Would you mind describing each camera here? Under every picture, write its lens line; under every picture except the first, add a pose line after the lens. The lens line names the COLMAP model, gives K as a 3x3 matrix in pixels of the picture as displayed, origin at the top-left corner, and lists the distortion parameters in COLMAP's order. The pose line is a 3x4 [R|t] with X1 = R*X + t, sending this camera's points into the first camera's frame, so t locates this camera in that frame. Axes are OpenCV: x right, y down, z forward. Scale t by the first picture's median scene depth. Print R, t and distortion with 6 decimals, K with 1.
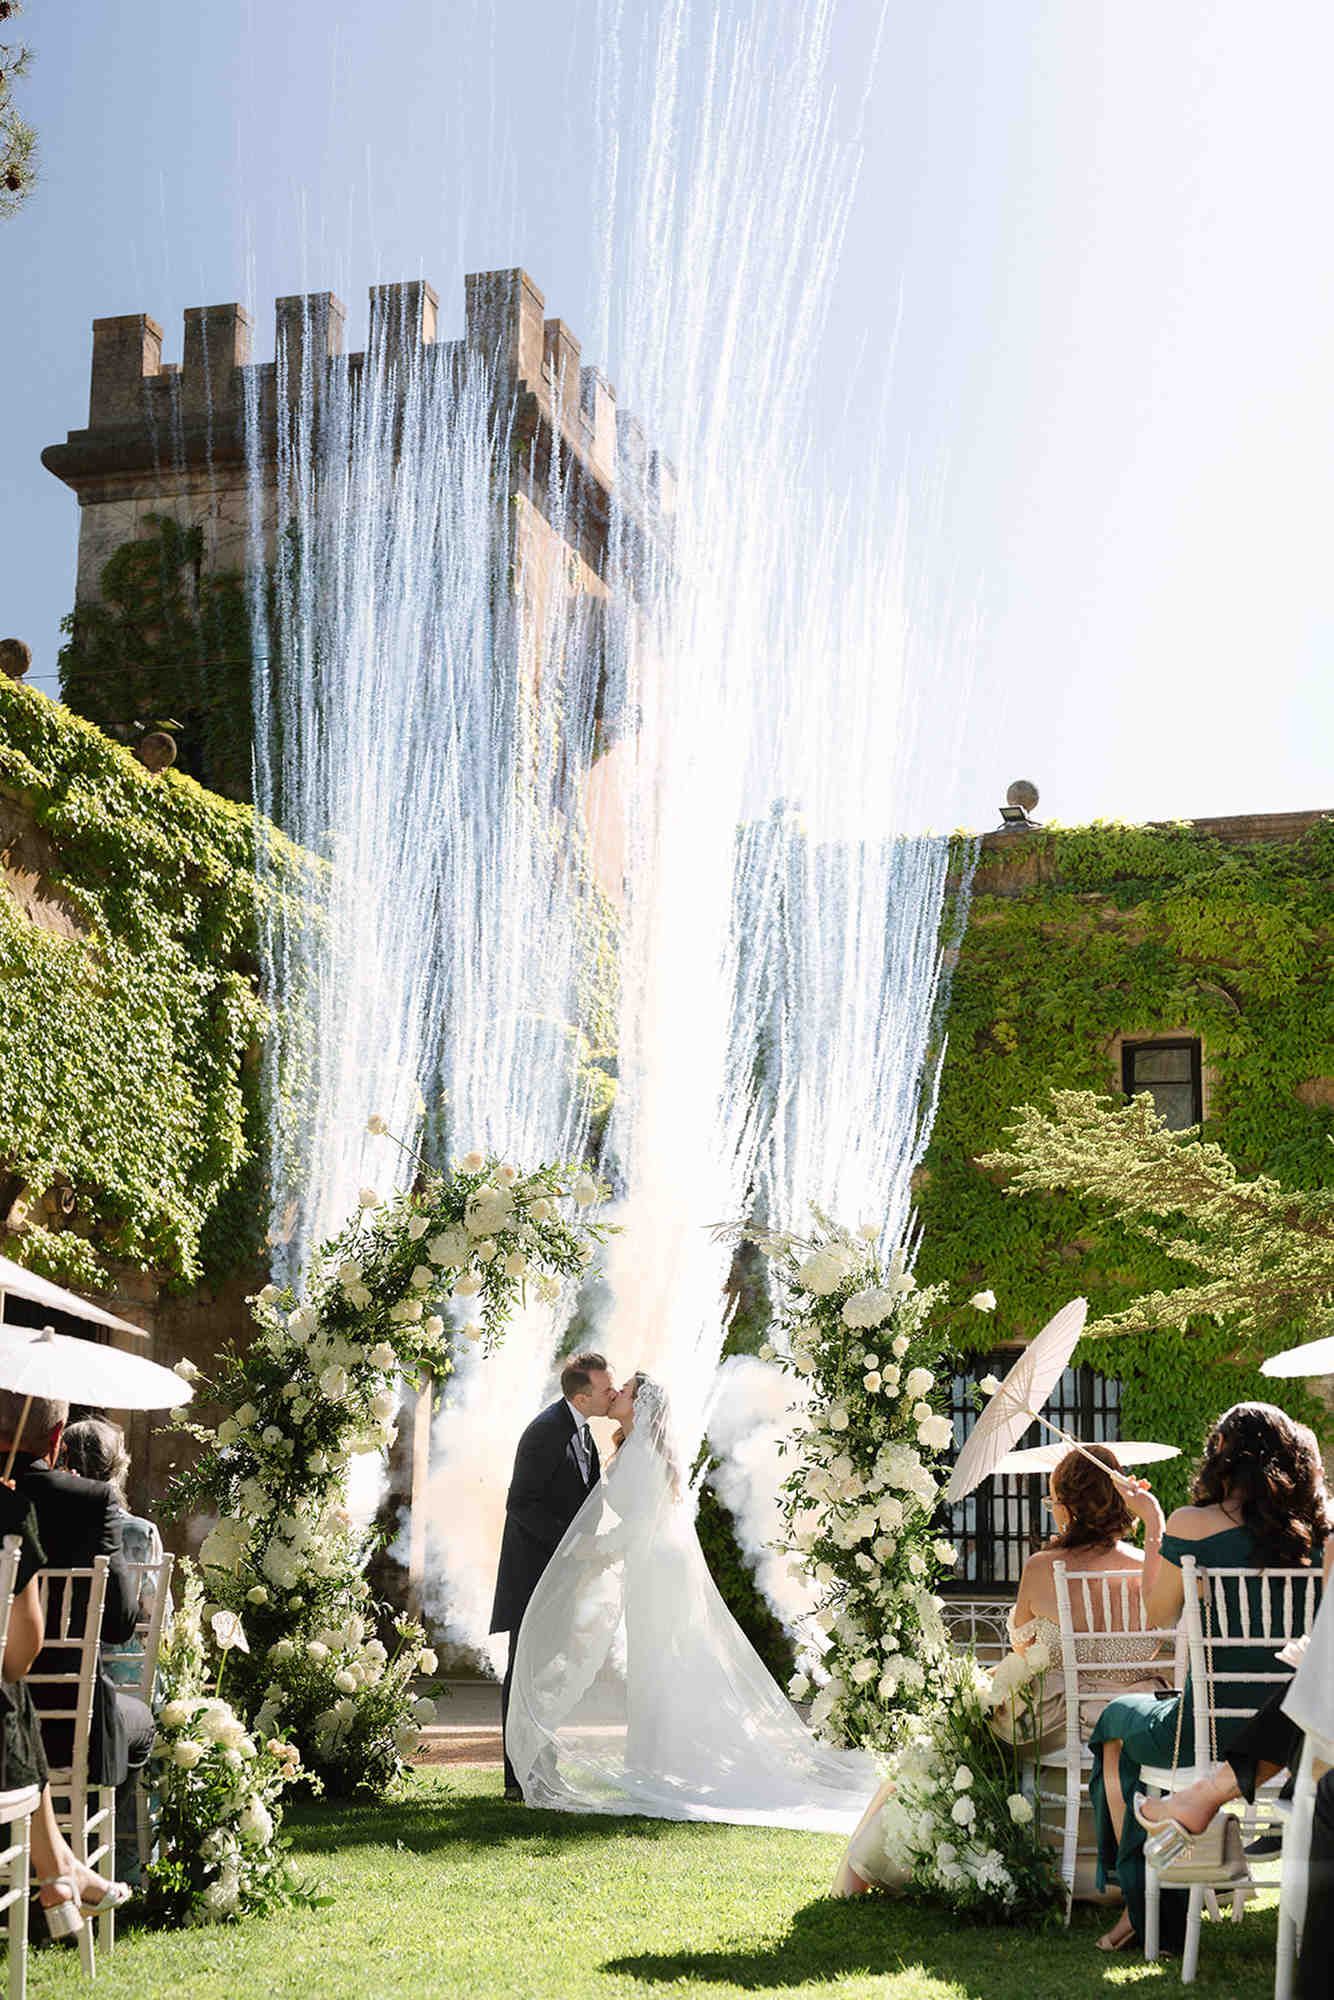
lens RADIAL K [[2884.5, 0, 675.5], [0, 2884.5, 998.8], [0, 0, 1]] dist [0.202620, 0.000000]
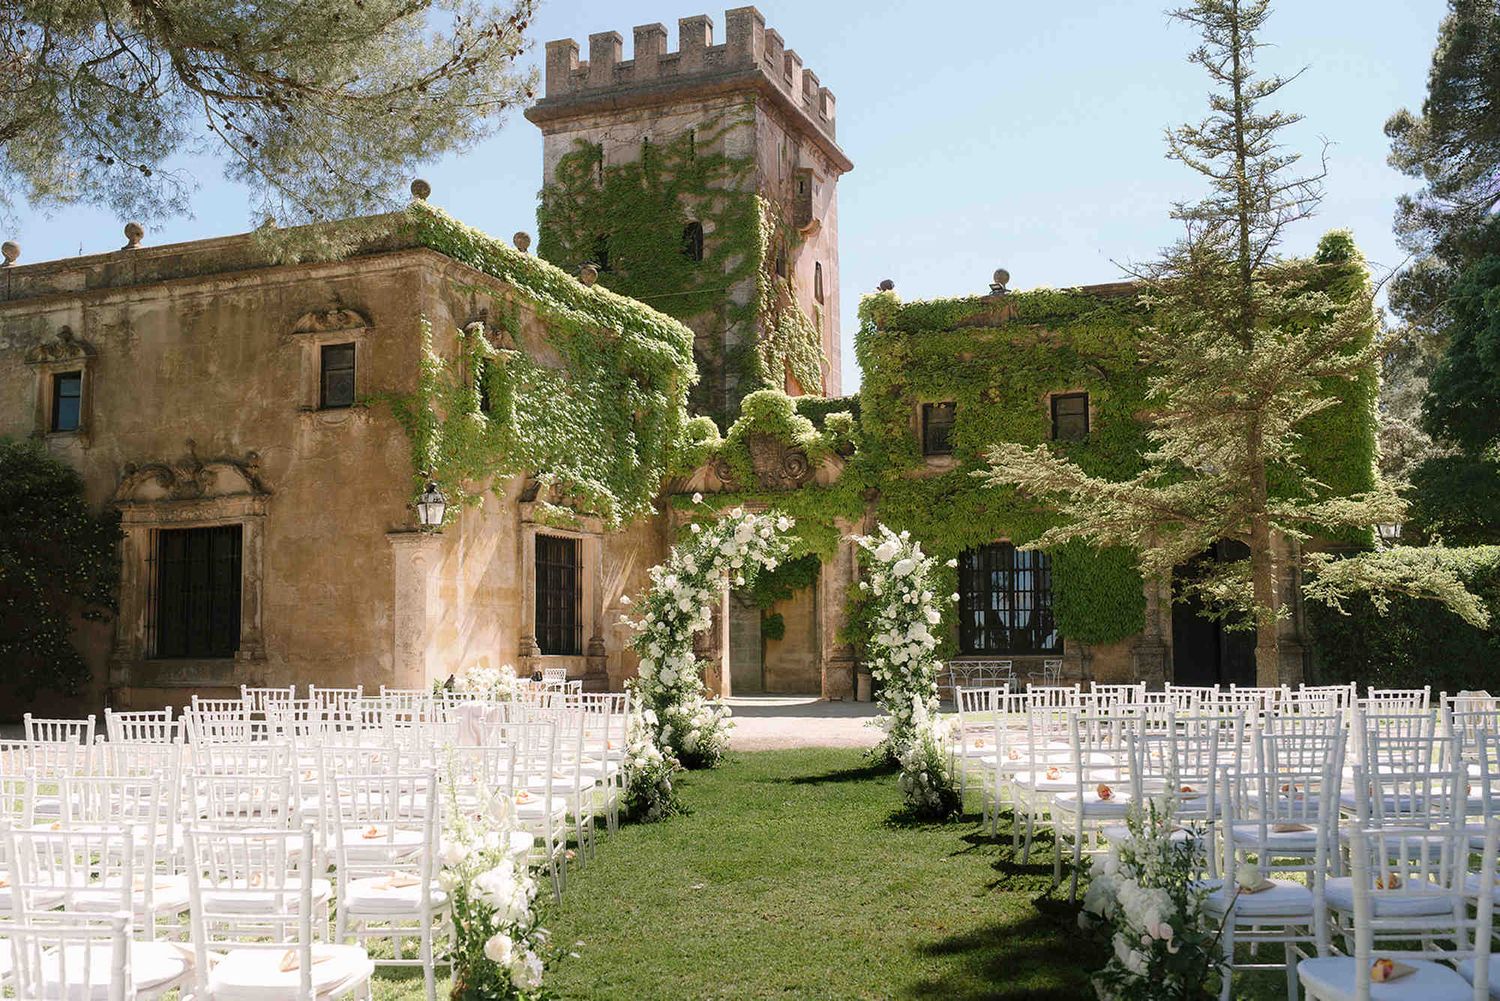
lens RADIAL K [[1517.0, 0, 759.0], [0, 1517.0, 491.2], [0, 0, 1]] dist [0.068216, 0.000000]
pose [[0.997353, -0.031259, -0.065650, 0.014051], [0.038219, 0.993461, 0.107588, -0.043158], [0.061858, -0.109812, 0.992026, -0.112462]]
